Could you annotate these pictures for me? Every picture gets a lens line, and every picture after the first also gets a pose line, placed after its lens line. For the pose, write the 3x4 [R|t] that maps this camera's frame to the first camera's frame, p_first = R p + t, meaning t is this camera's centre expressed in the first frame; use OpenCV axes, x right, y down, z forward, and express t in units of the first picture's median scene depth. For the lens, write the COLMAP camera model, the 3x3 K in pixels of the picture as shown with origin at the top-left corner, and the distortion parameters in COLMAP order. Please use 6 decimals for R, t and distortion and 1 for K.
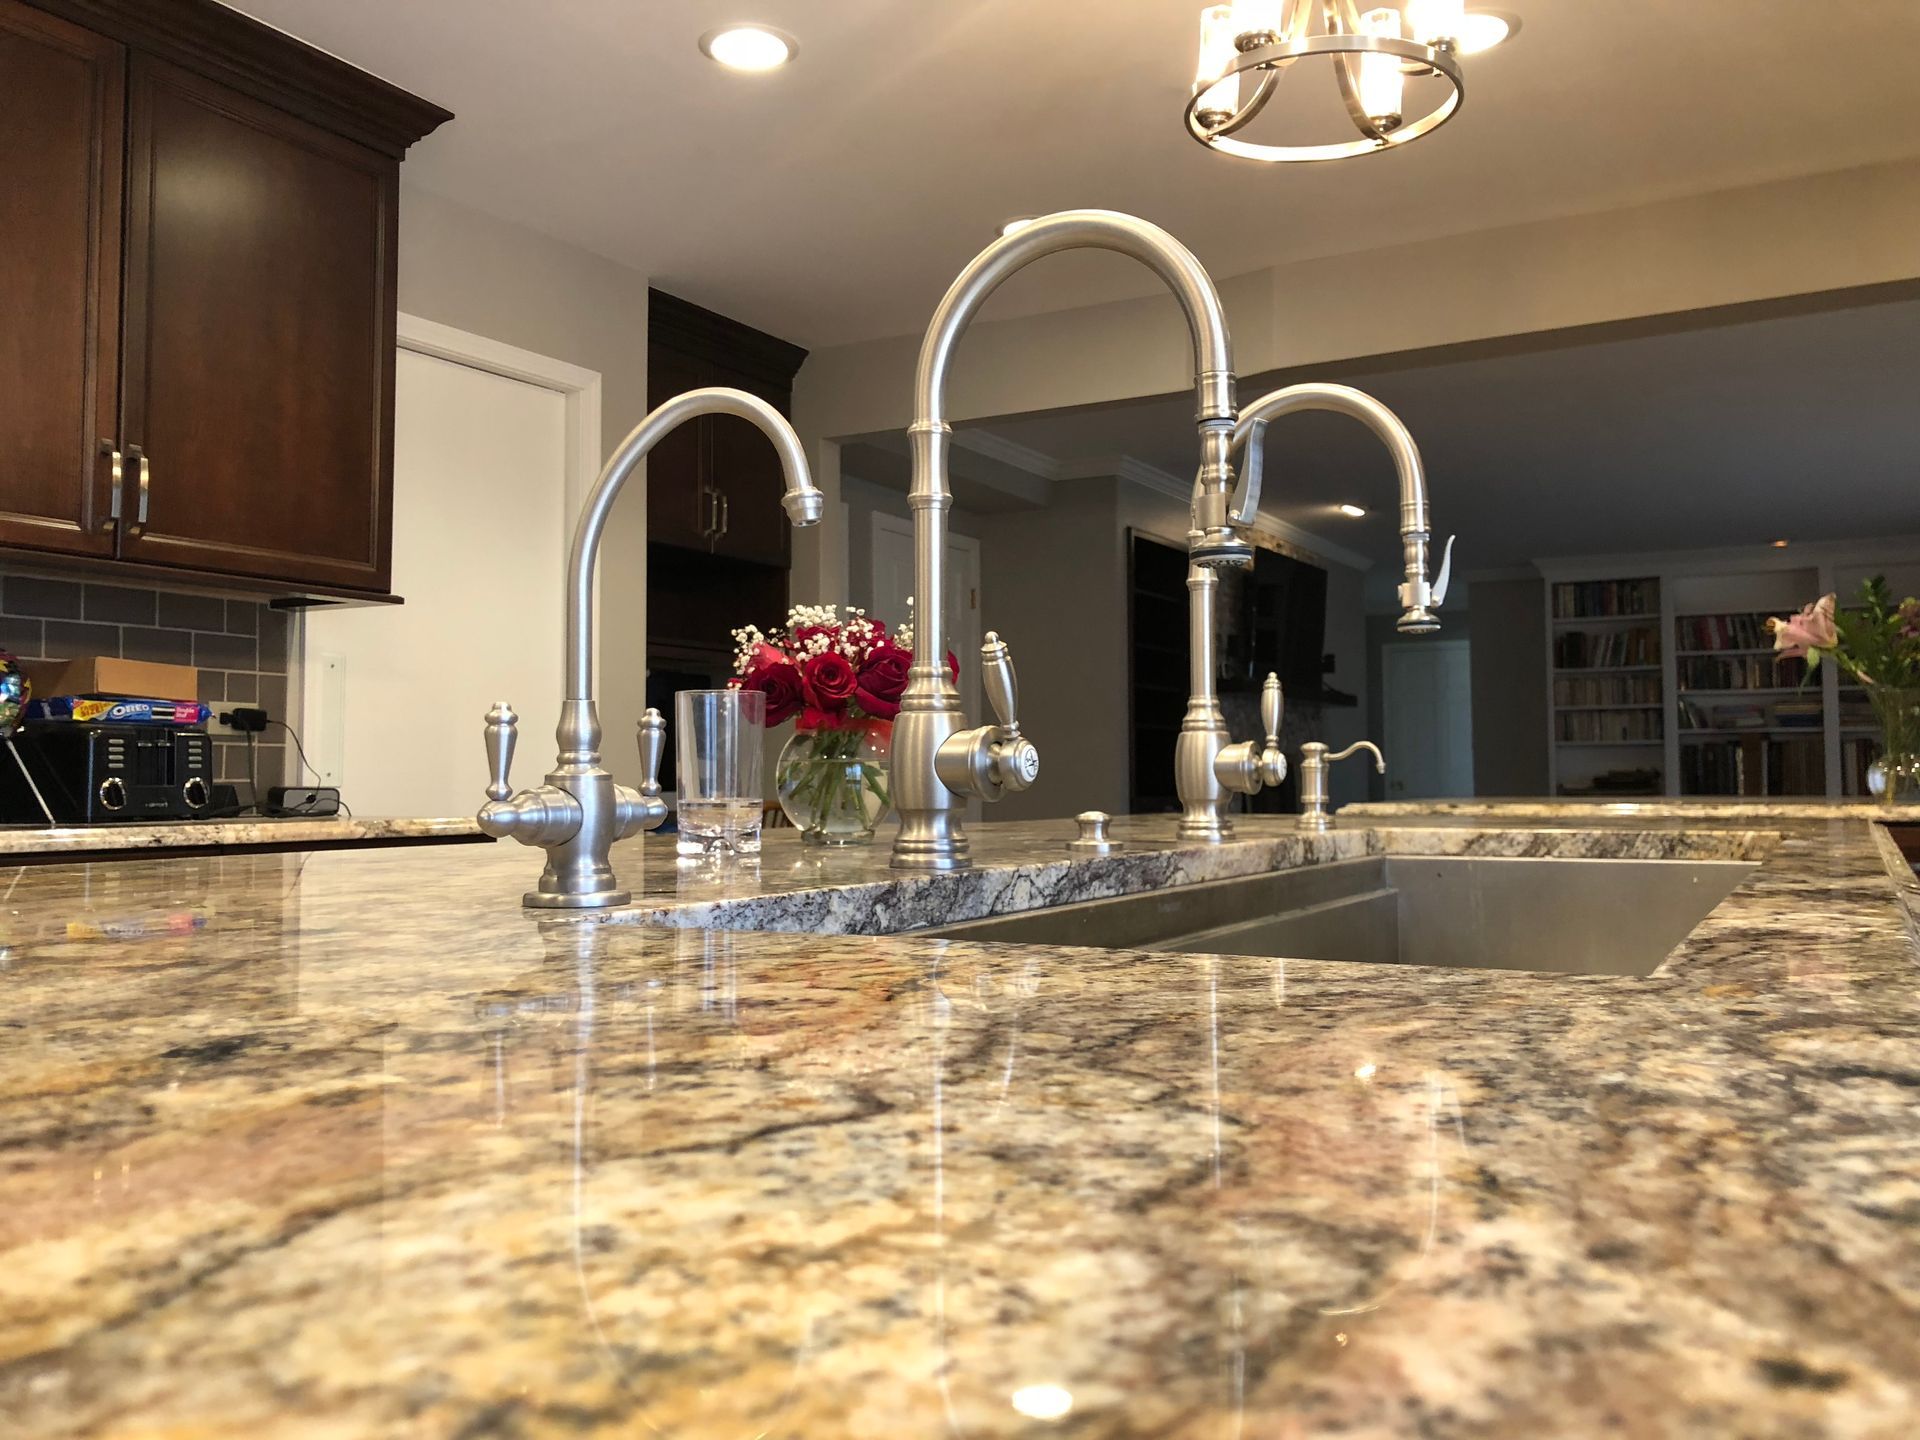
lens RADIAL K [[1611.1, 0, 964.3], [0, 1611.1, 681.5], [0, 0, 1]] dist [-0.087125, 0.190911]
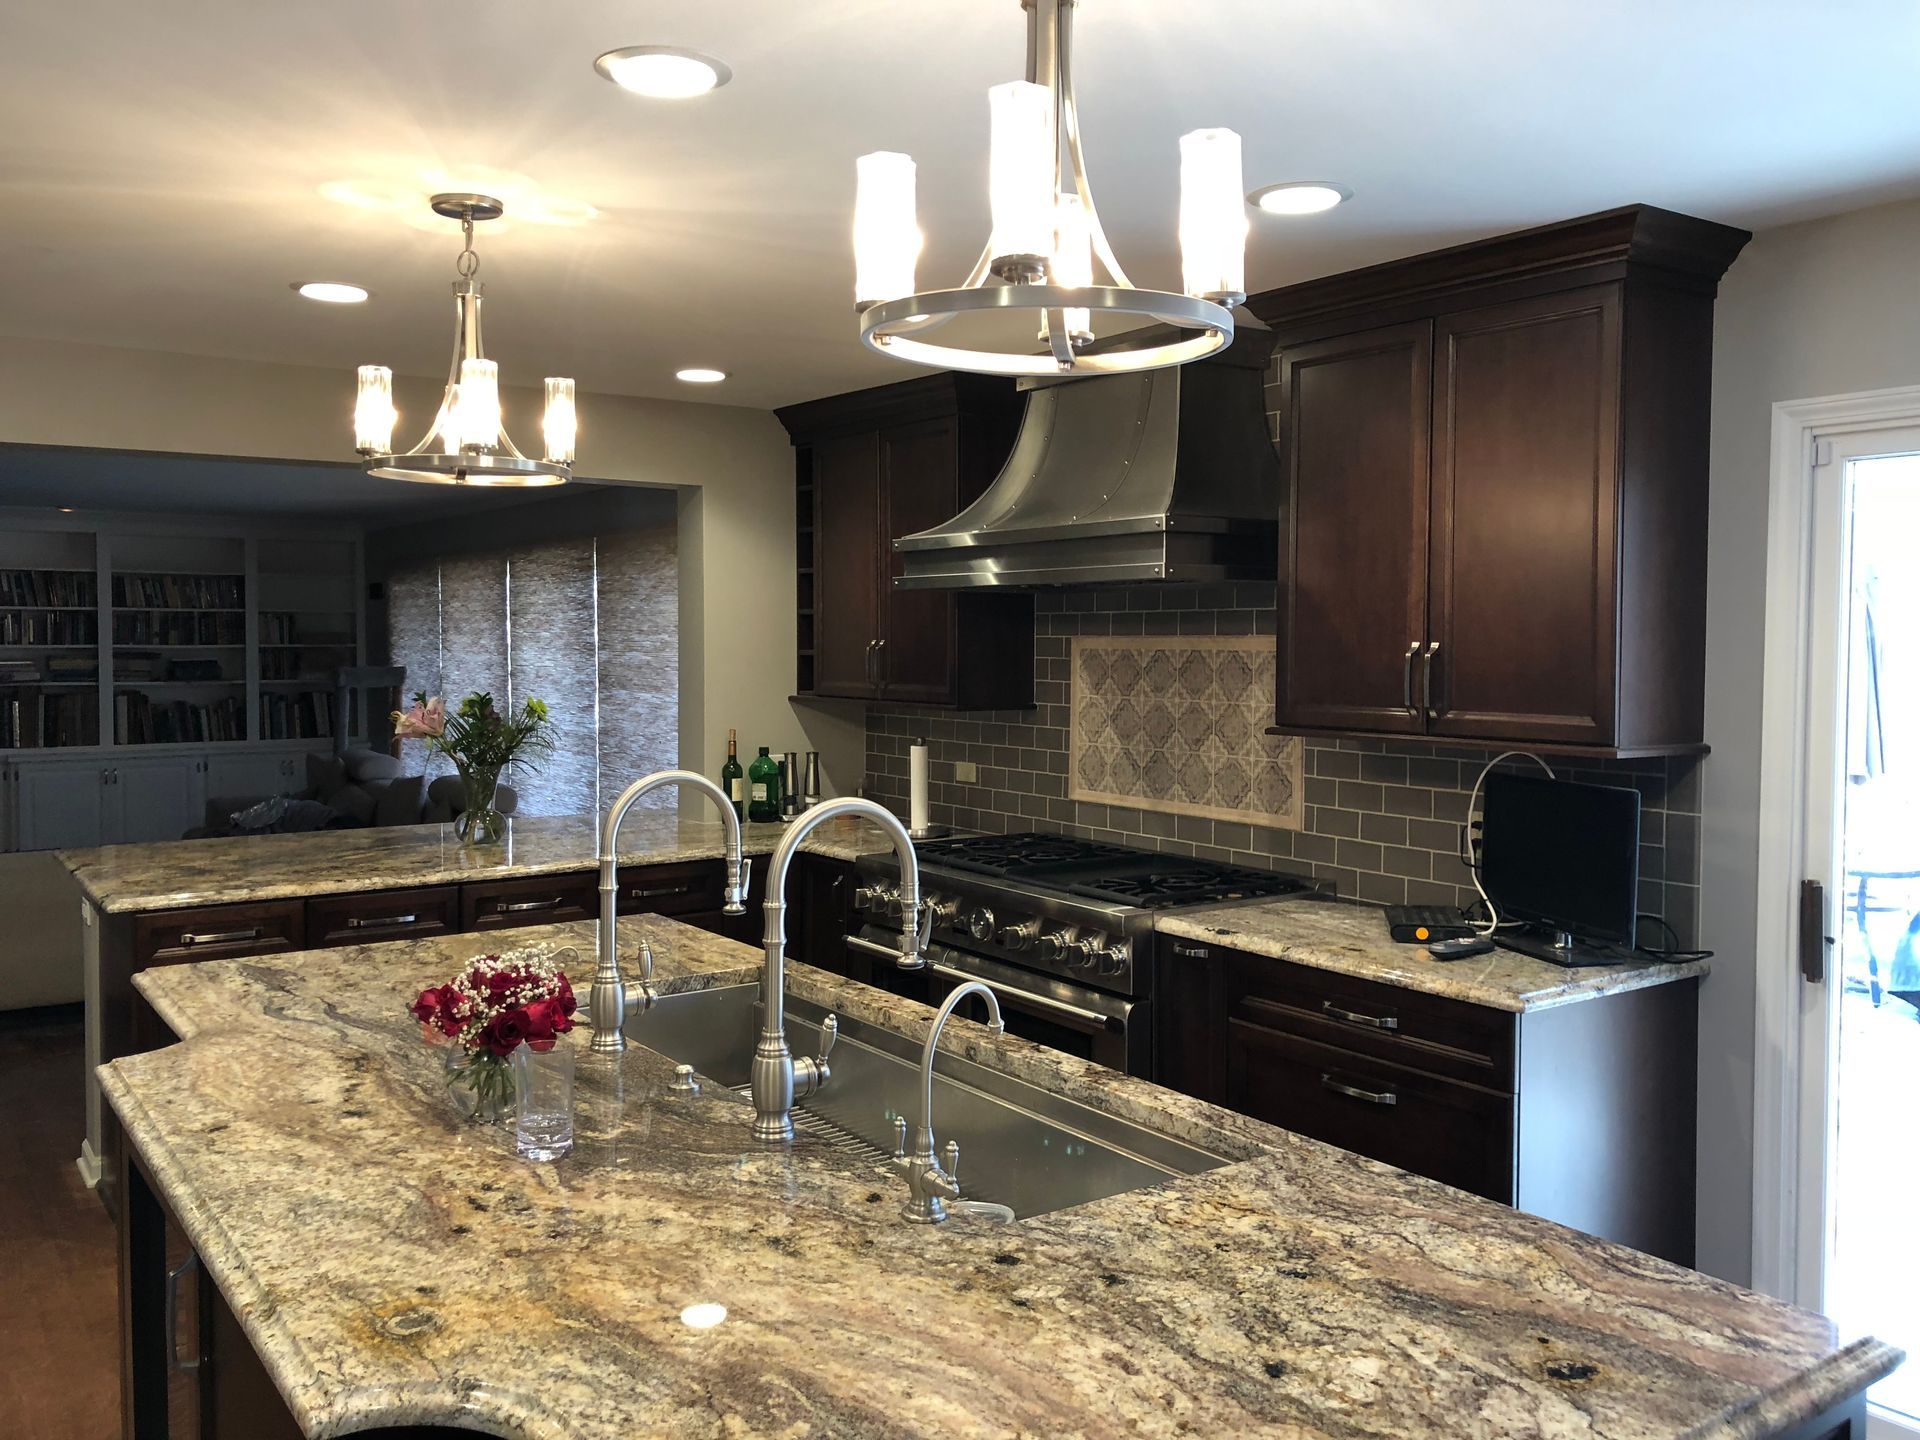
lens RADIAL K [[1594.6, 0, 999.4], [0, 1594.6, 716.7], [0, 0, 1]] dist [0.022656, -0.008333]
pose [[0.407047, -0.046343, 0.912231, -0.557149], [-0.060641, 0.995138, 0.077613, -0.187169], [-0.911392, -0.086911, 0.402258, 0.013341]]
